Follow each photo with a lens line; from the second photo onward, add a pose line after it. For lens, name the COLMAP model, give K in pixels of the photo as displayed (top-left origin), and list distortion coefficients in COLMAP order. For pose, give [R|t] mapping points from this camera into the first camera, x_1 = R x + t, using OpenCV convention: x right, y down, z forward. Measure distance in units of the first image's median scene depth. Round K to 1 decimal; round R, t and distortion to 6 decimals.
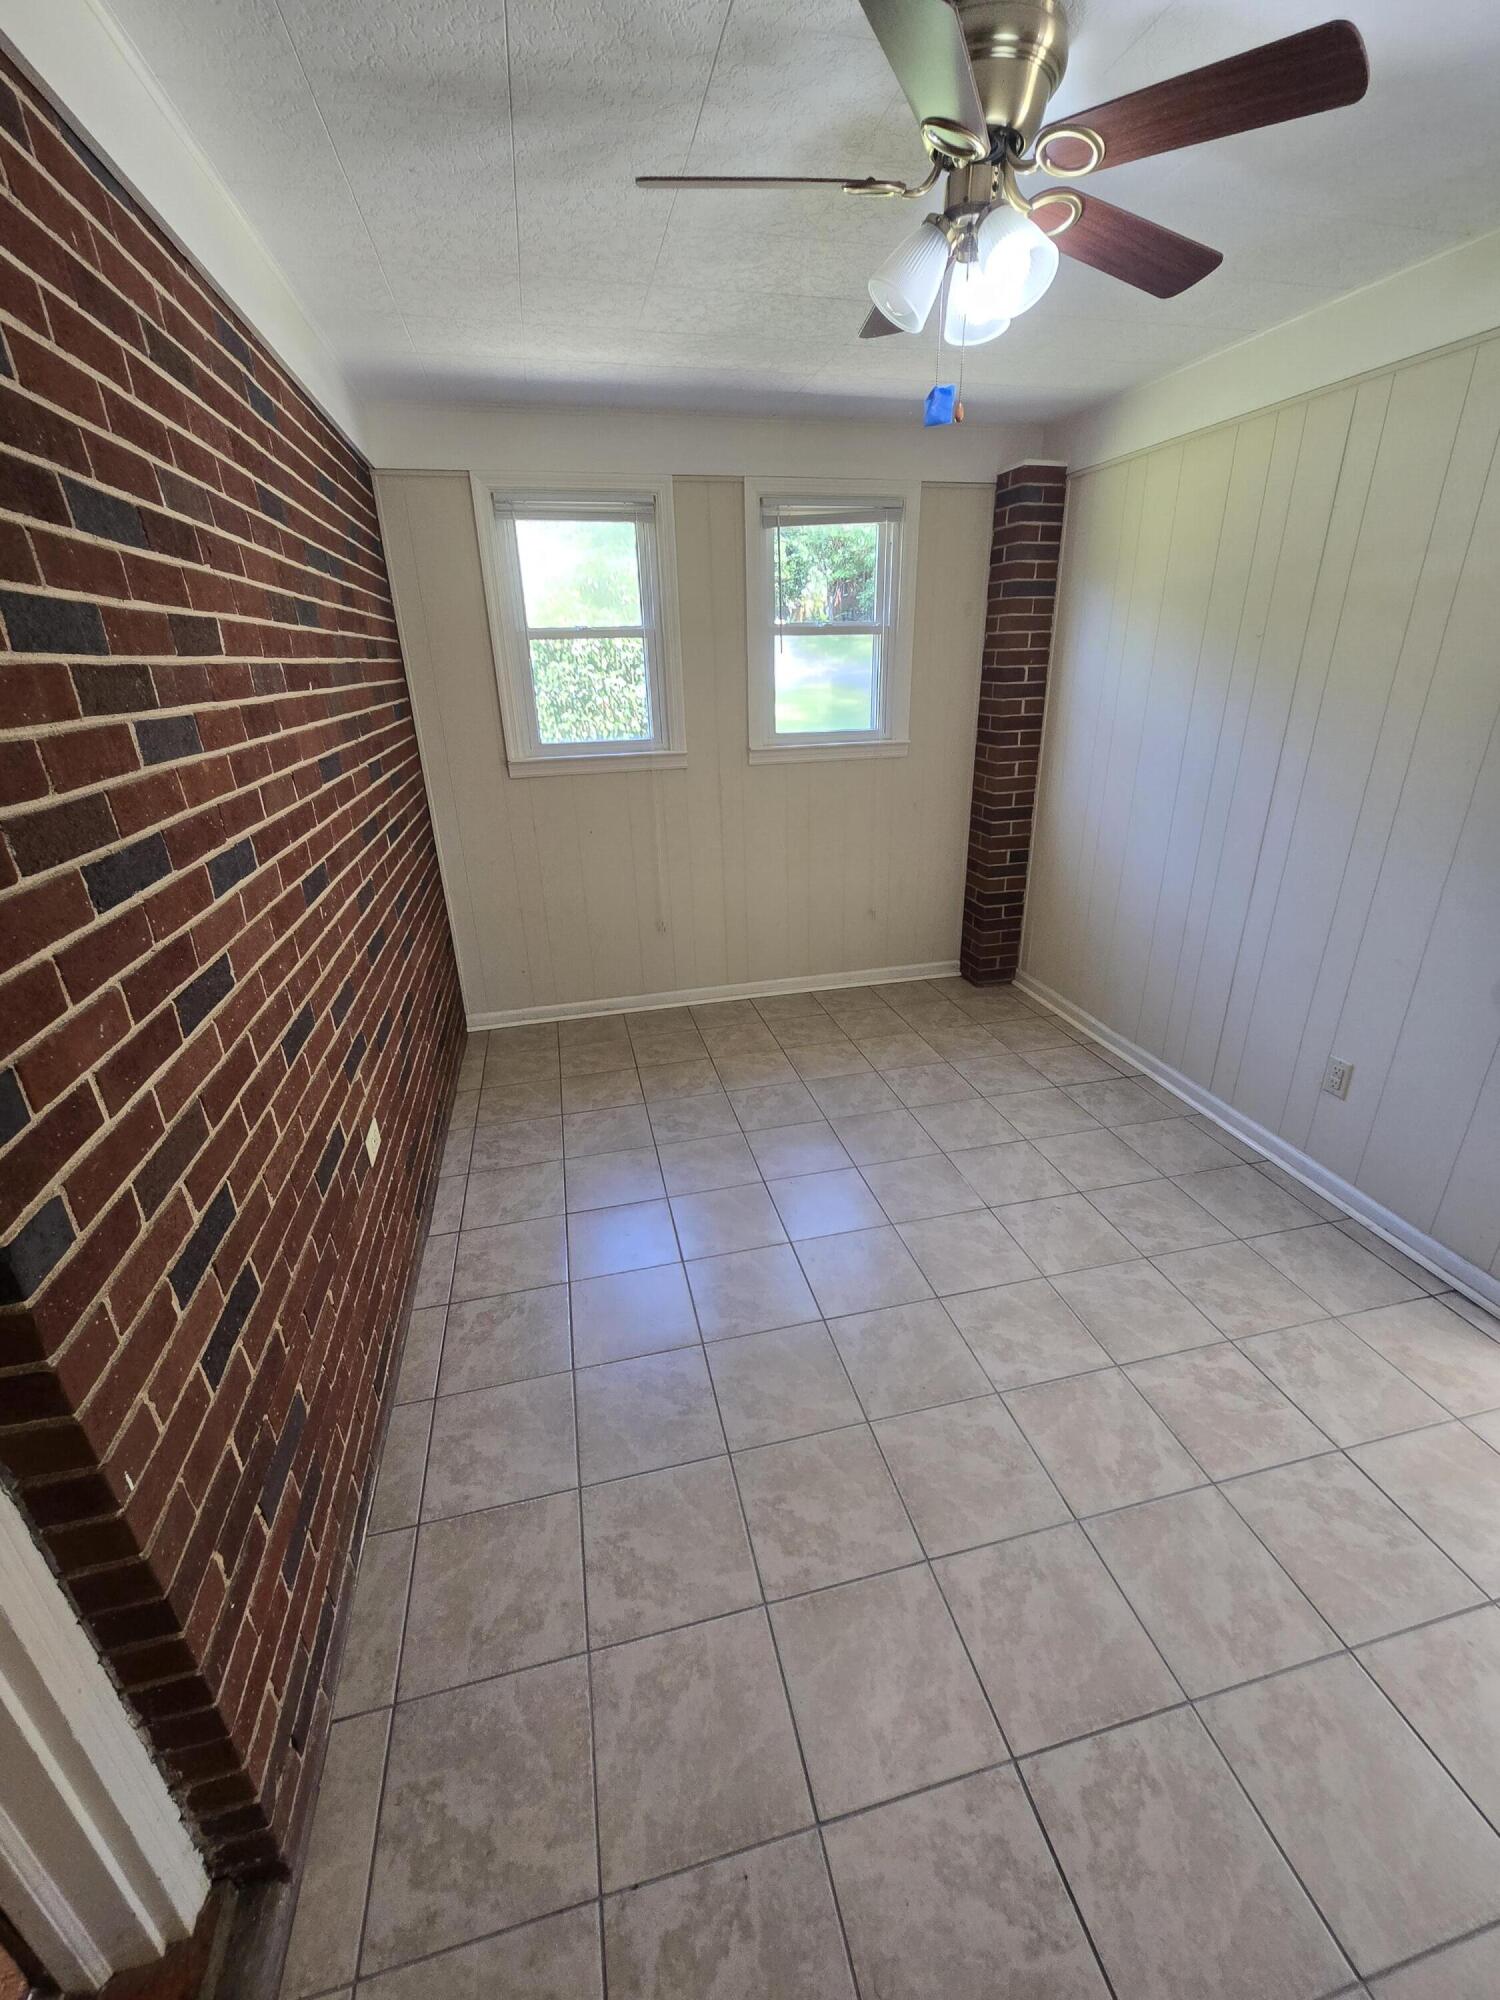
lens RADIAL K [[823.4, 0, 746.9], [0, 823.4, 1004.6], [0, 0, 1]] dist [-0.003582, 0.001738]
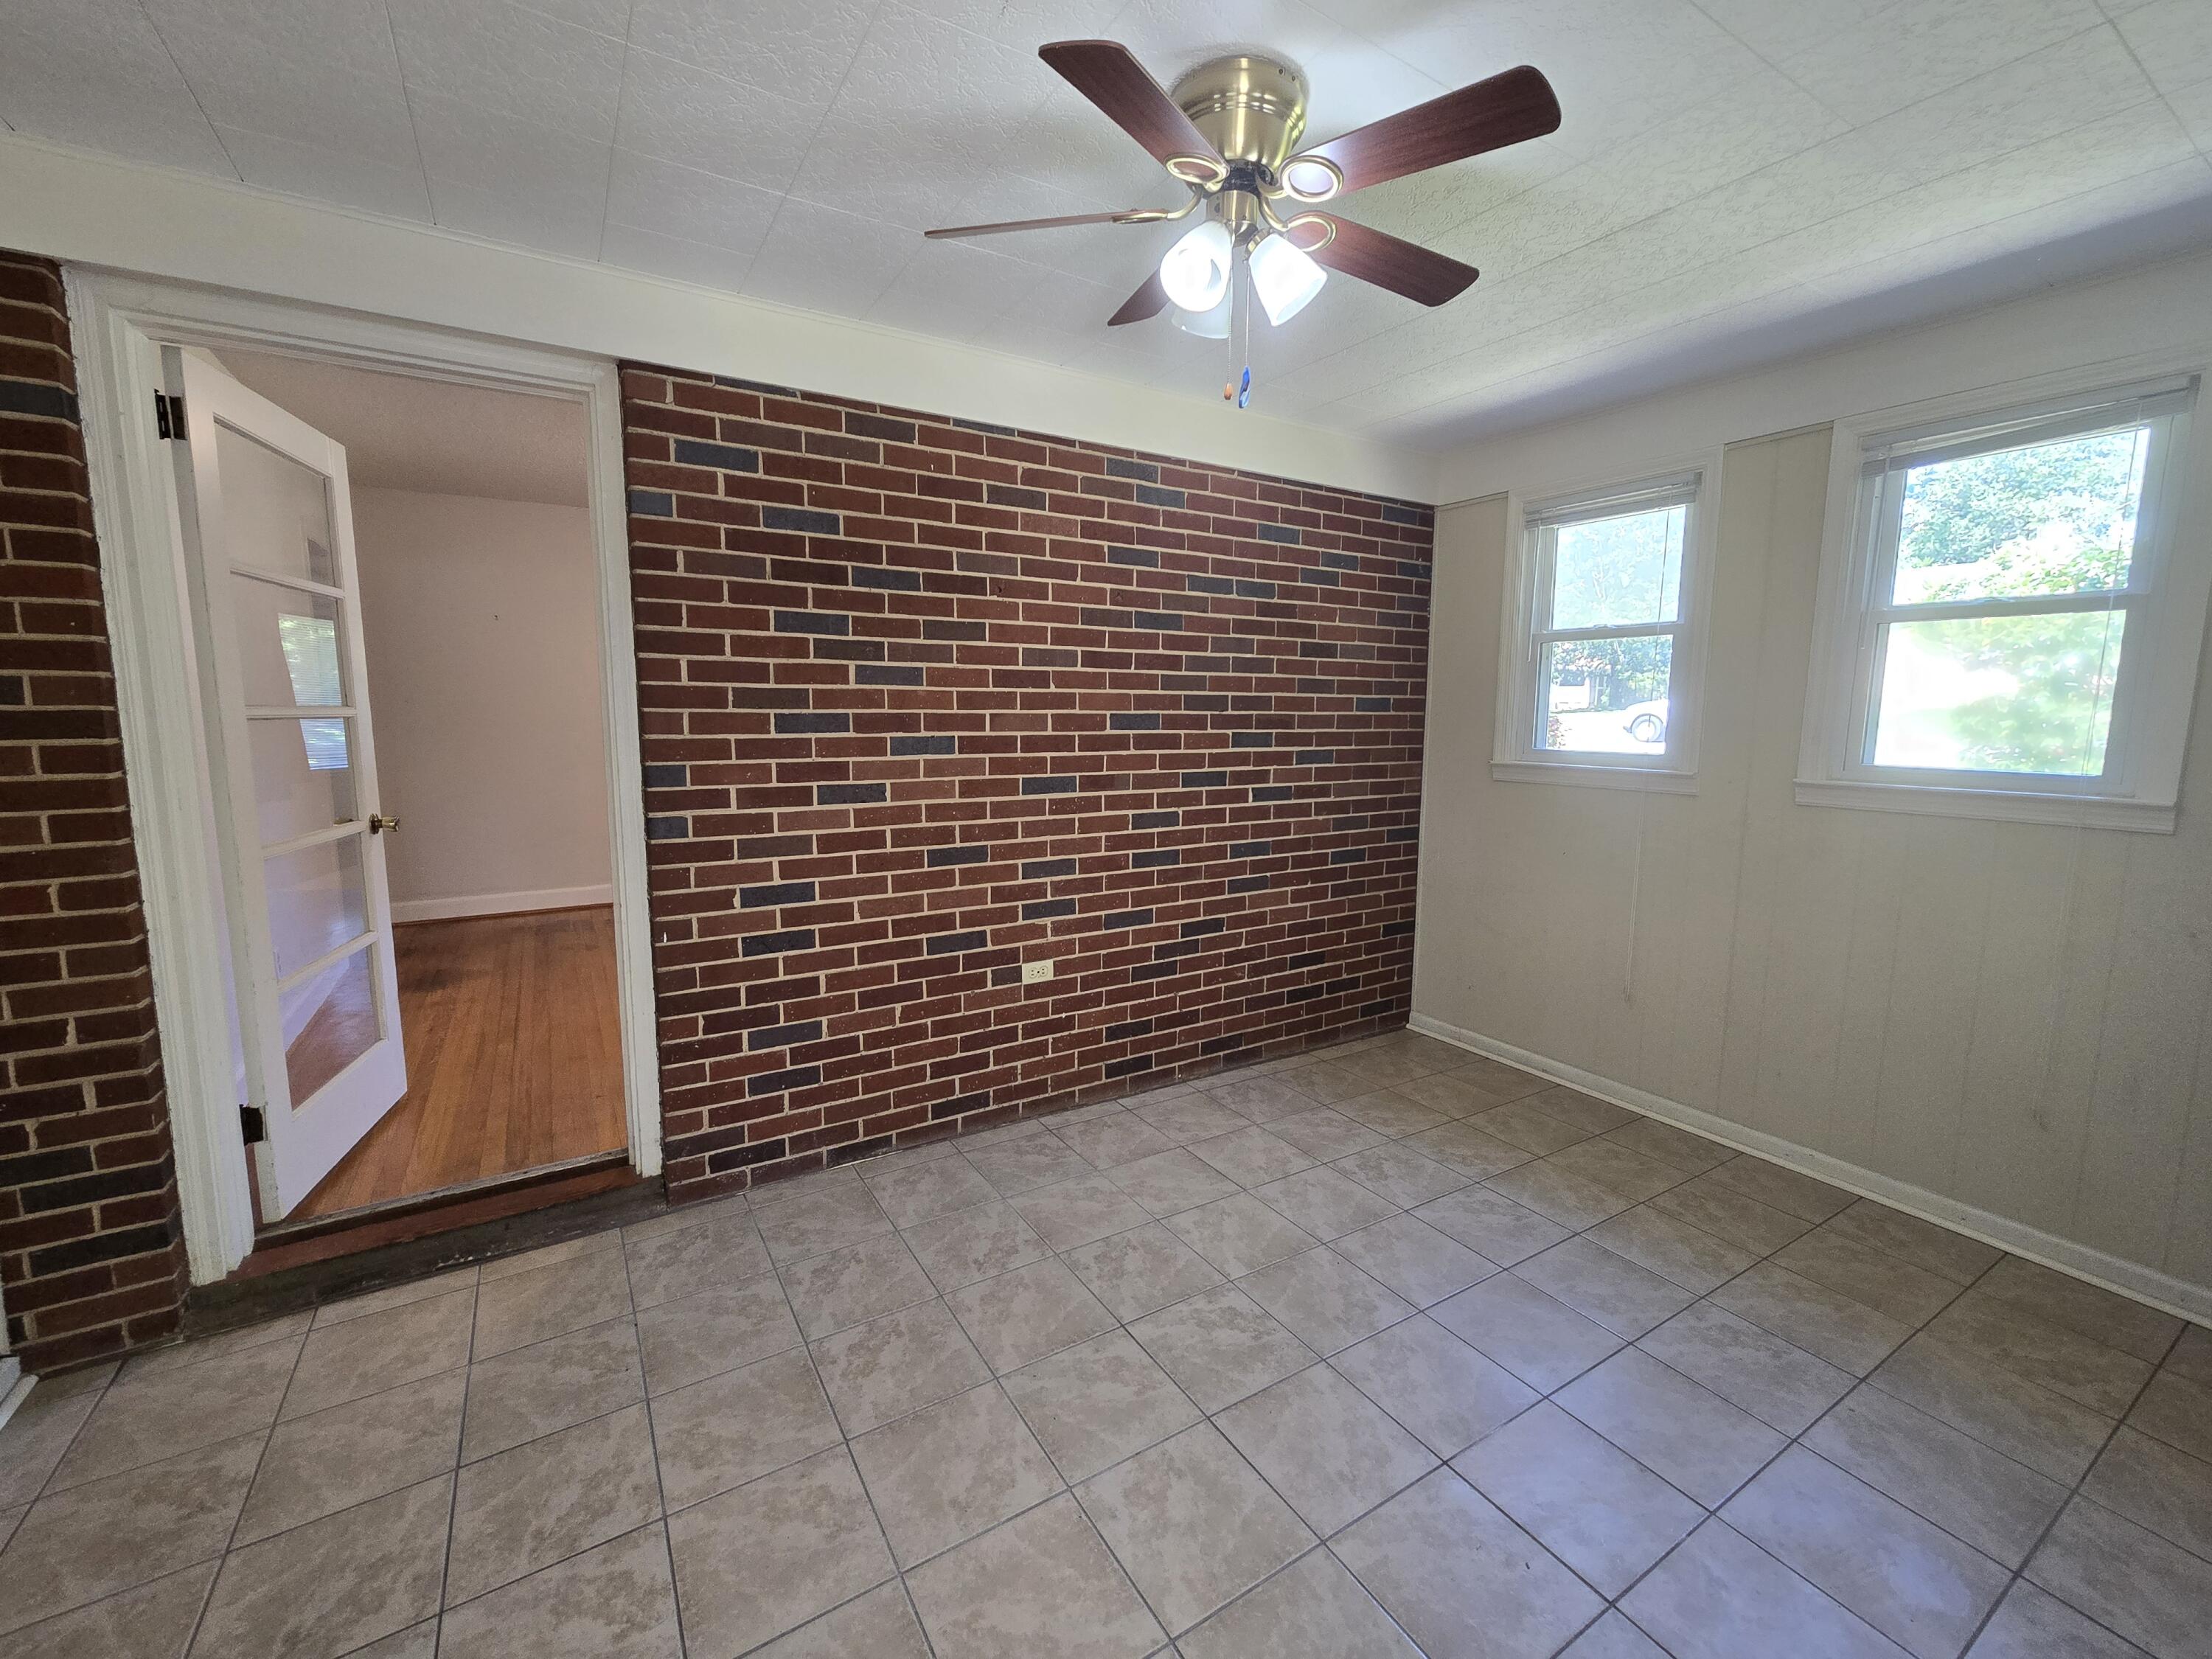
lens RADIAL K [[910.7, 0, 1100.4], [0, 910.7, 816.9], [0, 0, 1]] dist [-0.003582, 0.001738]
pose [[0.309848, 0.138846, -0.940594, 0.607089], [-0.387645, 0.921771, 0.008370, -0.076336], [0.868174, 0.362023, 0.339431, 0.297445]]
